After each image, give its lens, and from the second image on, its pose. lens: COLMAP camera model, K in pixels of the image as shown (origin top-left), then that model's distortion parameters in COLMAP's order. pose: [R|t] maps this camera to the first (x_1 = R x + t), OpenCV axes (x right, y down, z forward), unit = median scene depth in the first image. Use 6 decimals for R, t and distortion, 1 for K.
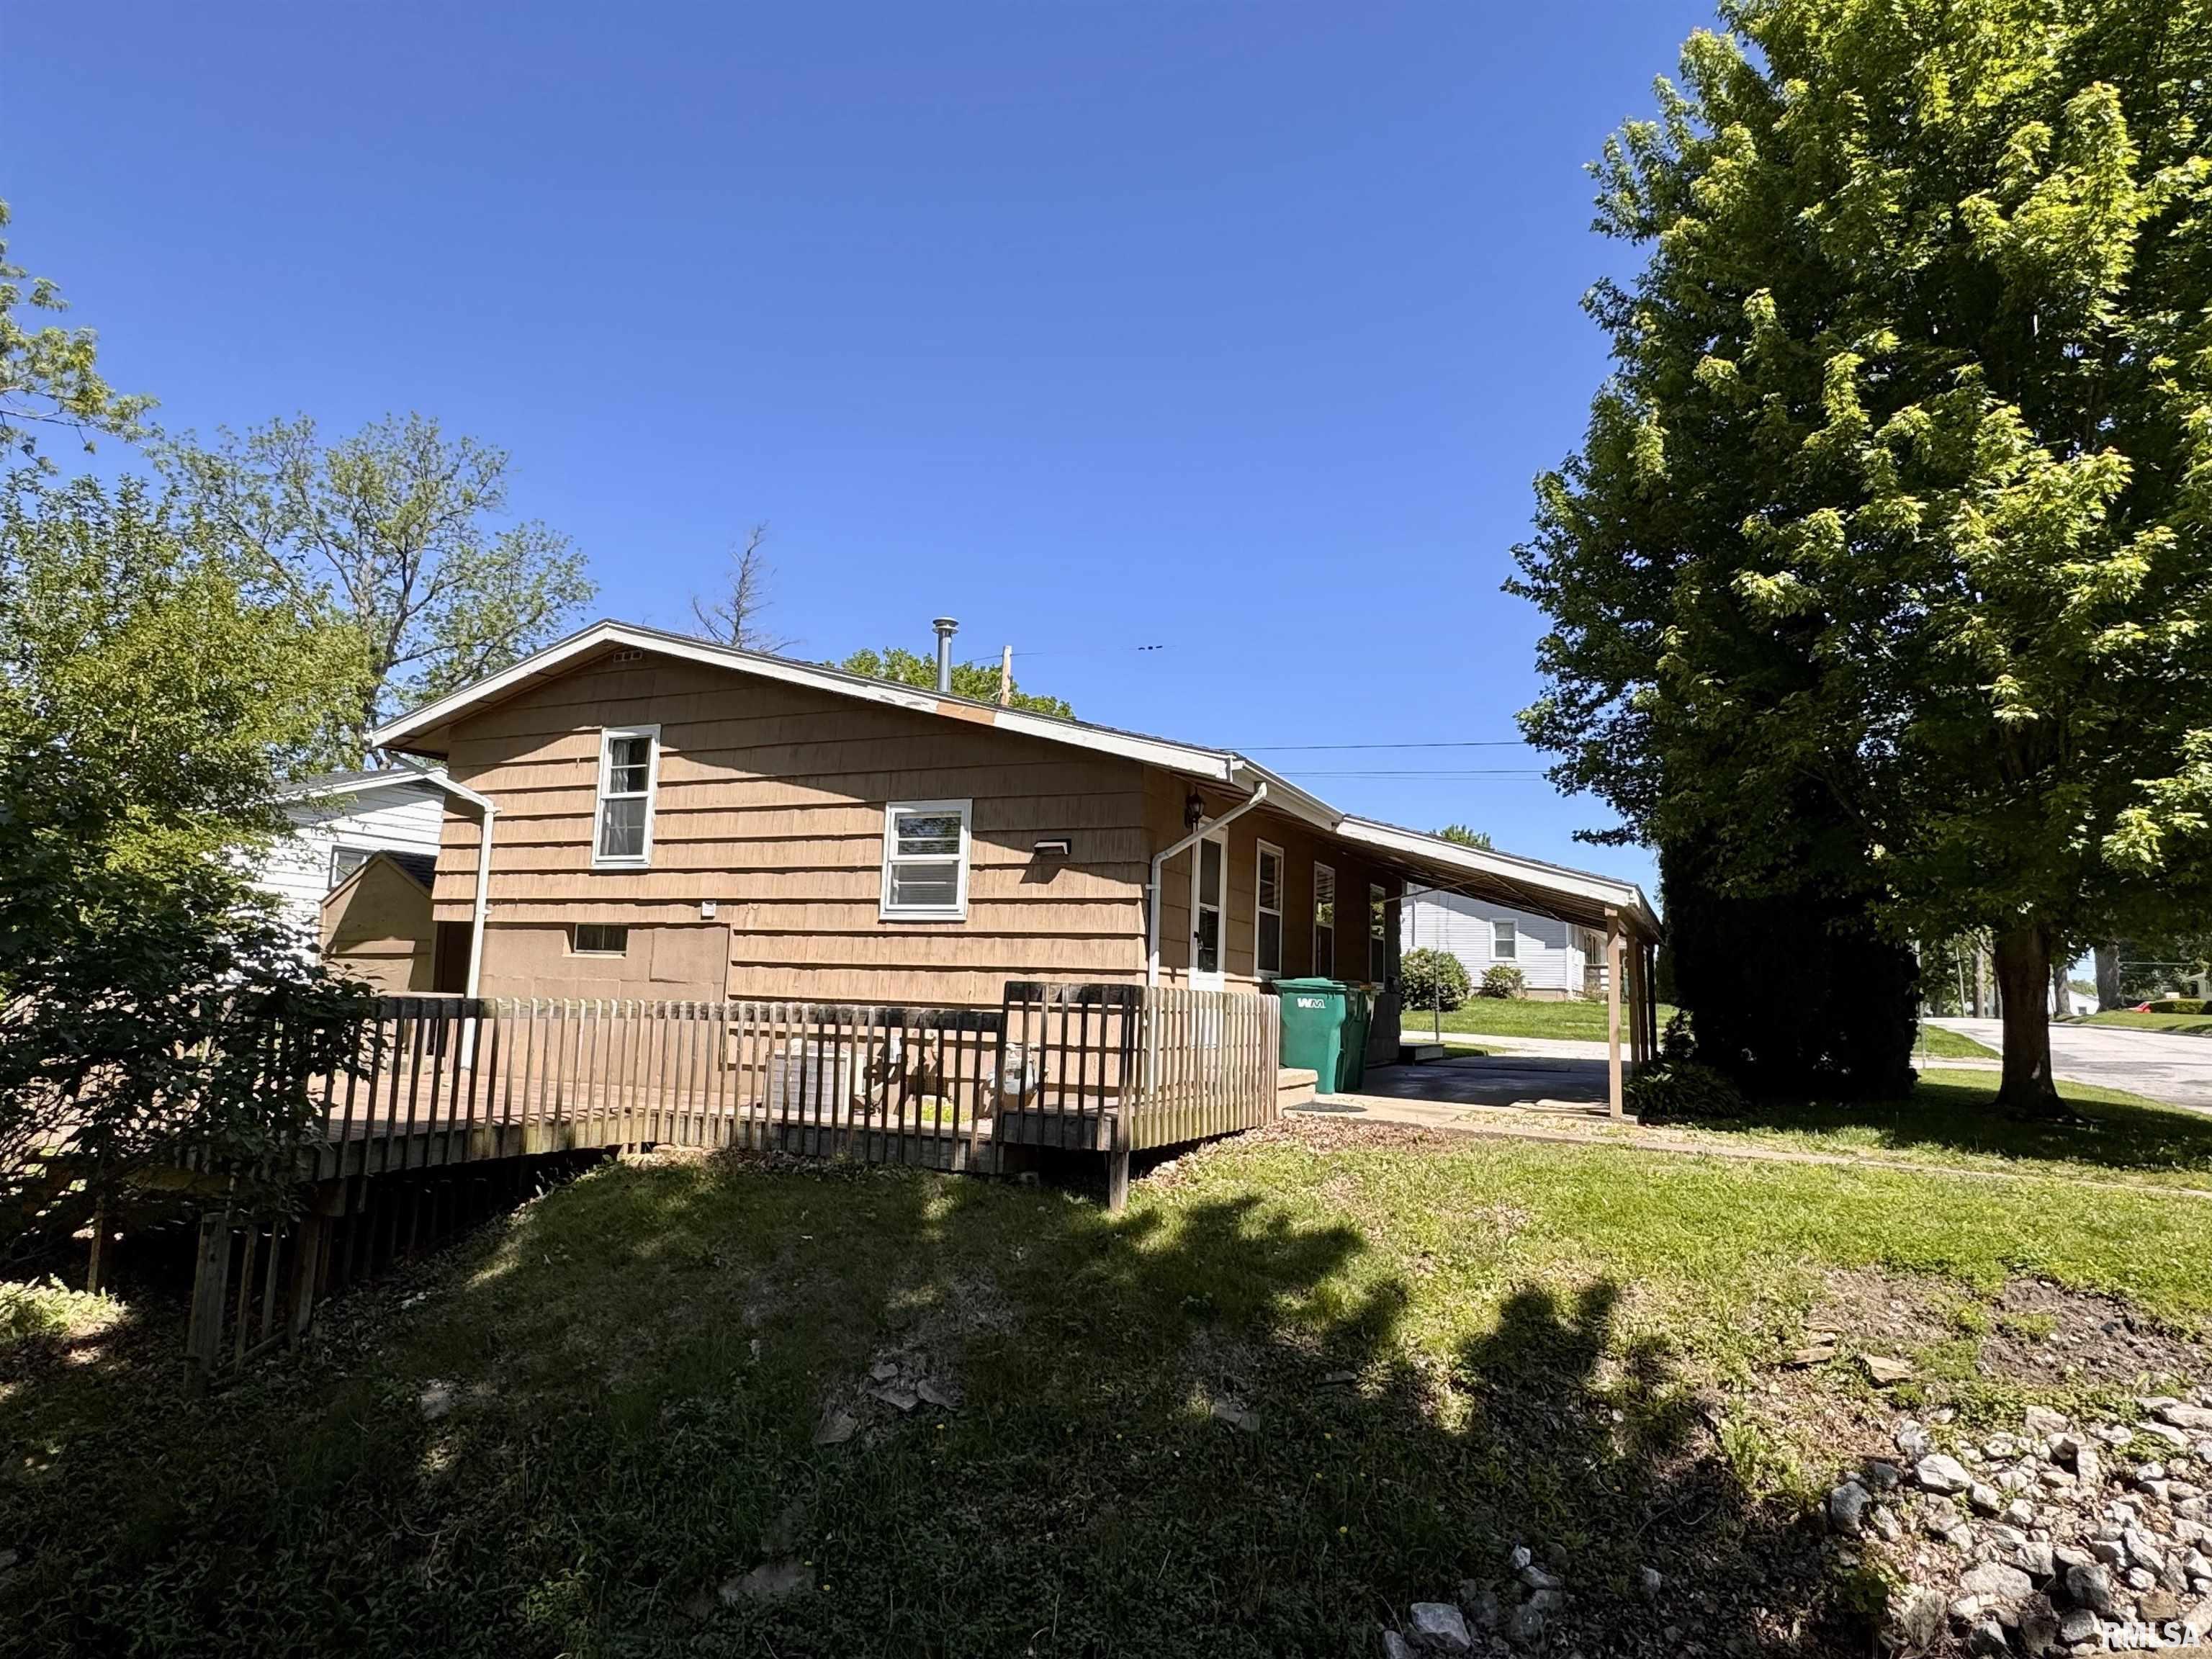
lens RADIAL K [[1279.1, 0, 1108.4], [0, 1279.1, 827.2], [0, 0, 1]] dist [-0.007858, 0.001741]
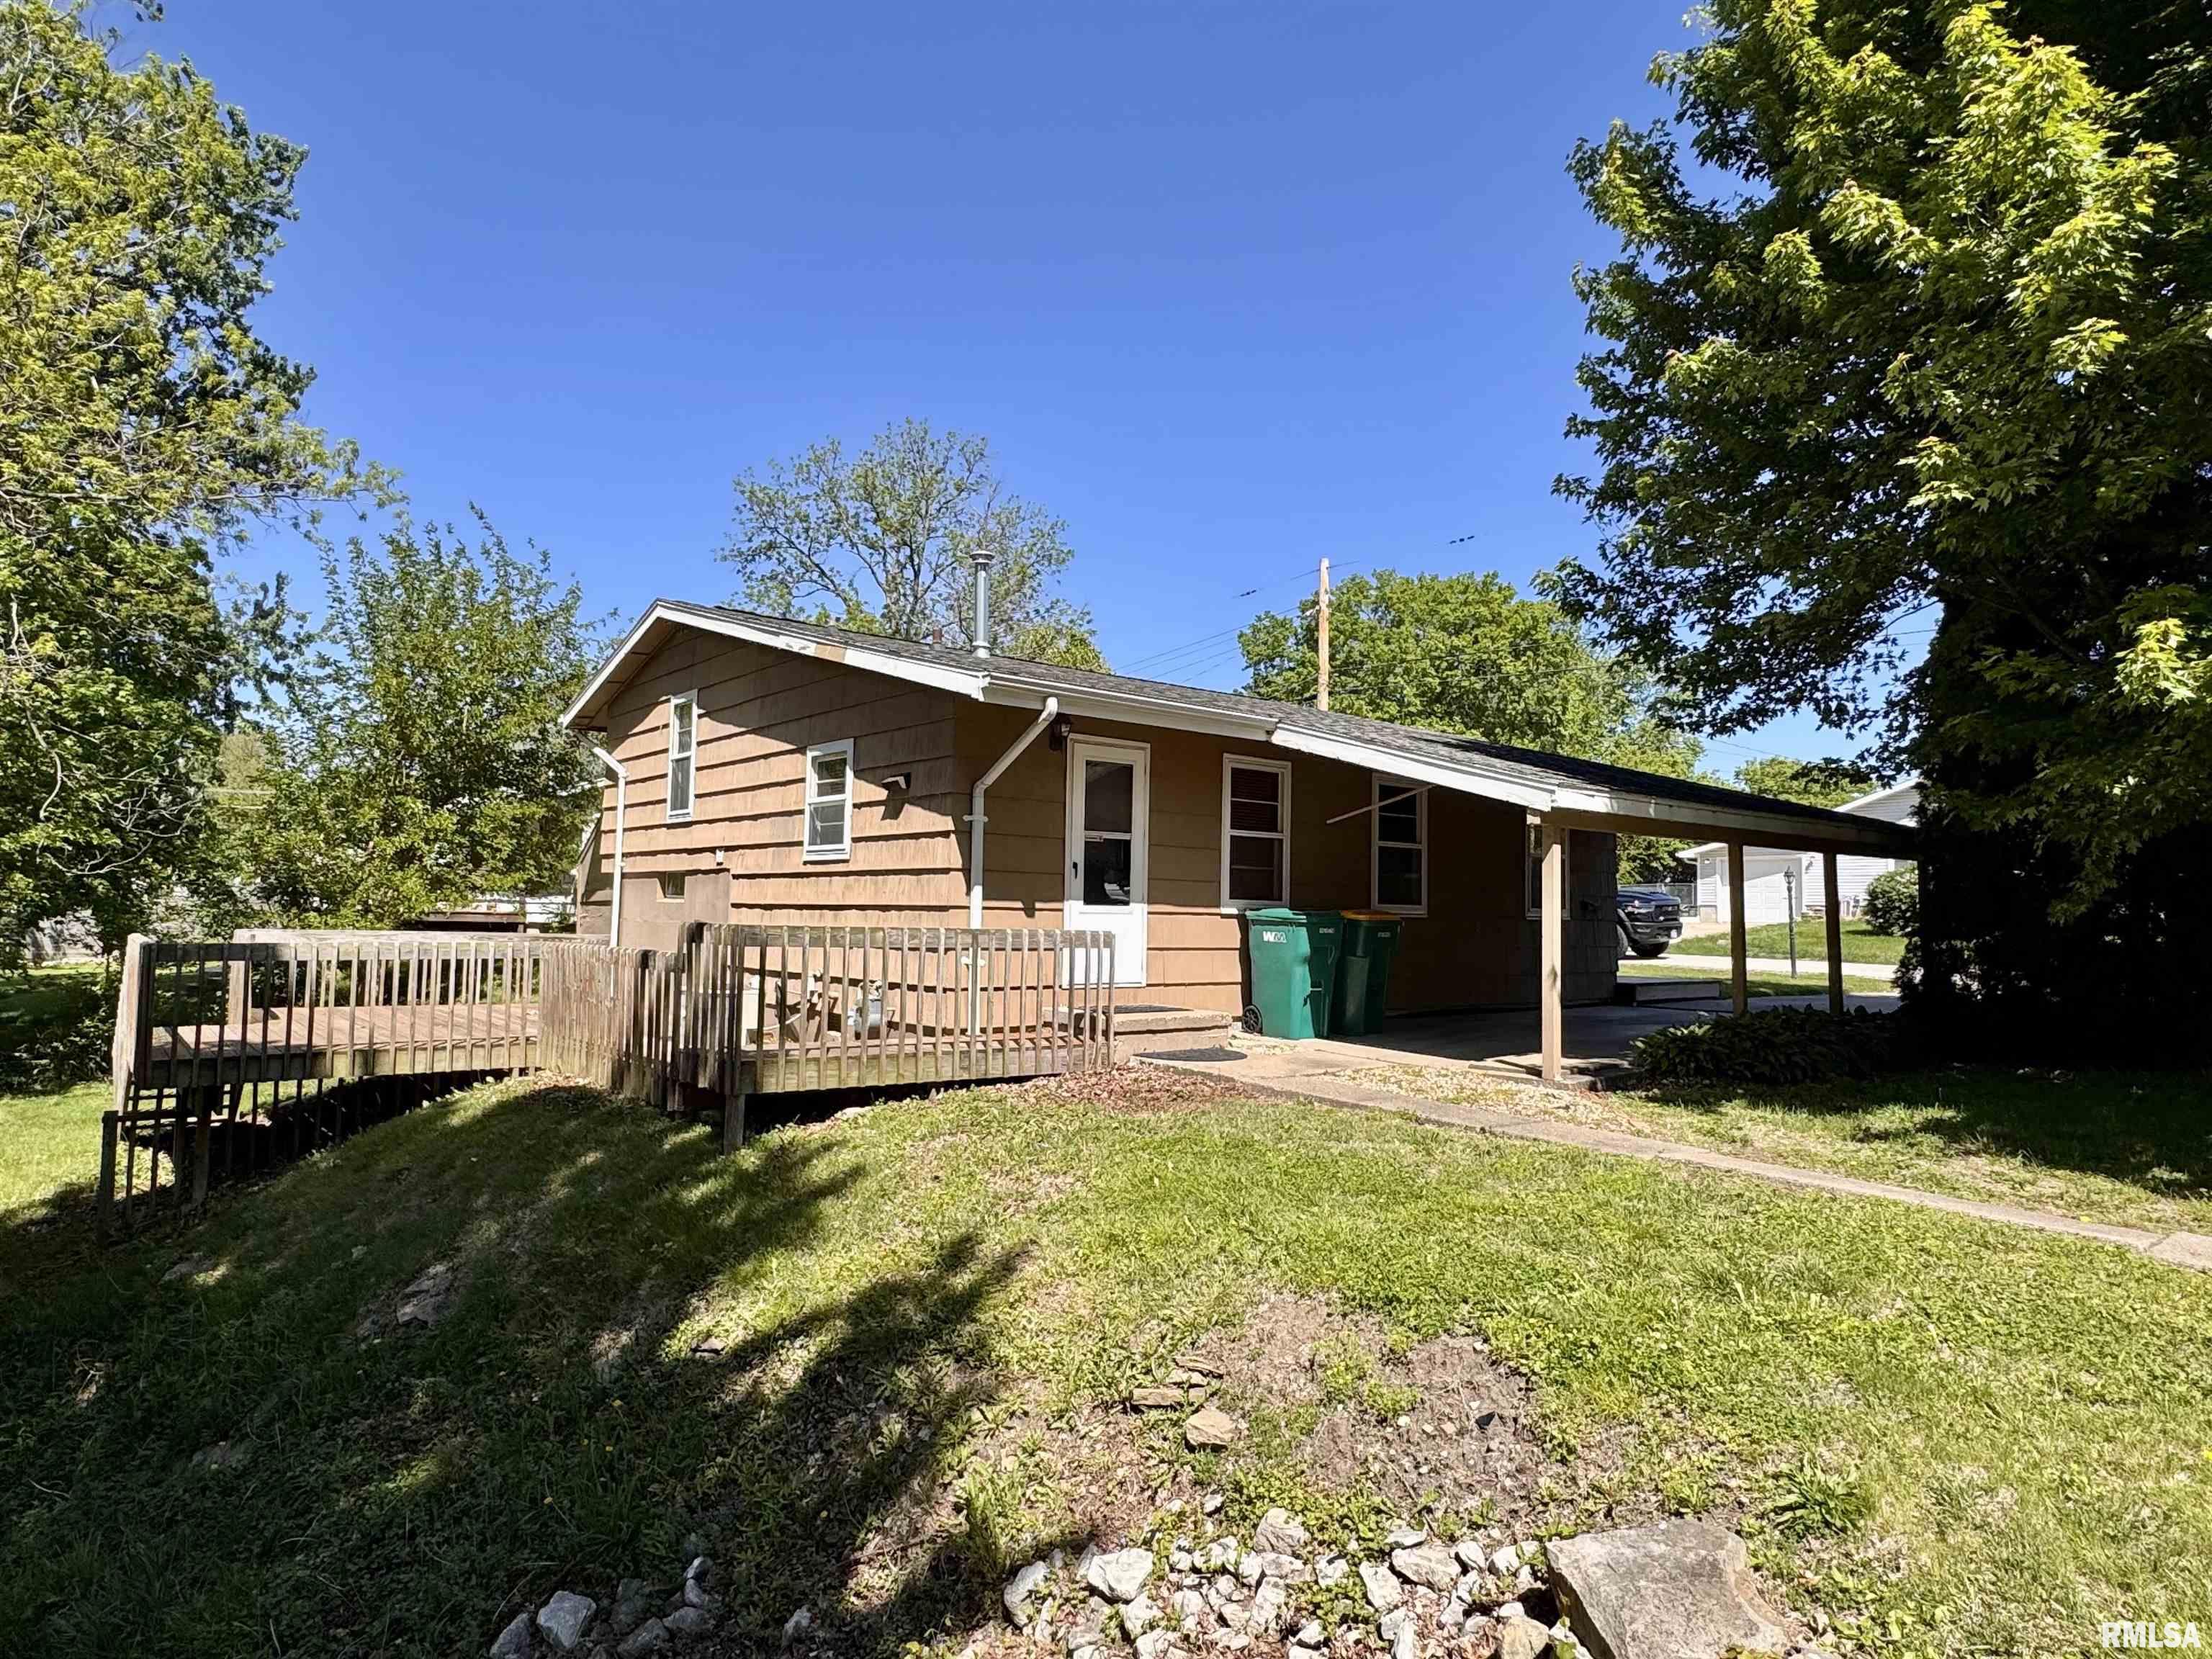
lens RADIAL K [[1279.1, 0, 1106.8], [0, 1279.1, 823.5], [0, 0, 1]] dist [-0.007858, 0.001741]
pose [[0.898502, -0.047368, -0.436406, 0.490730], [0.070513, 0.996825, 0.036980, 0.021098], [0.433269, -0.063999, 0.898989, 0.177821]]
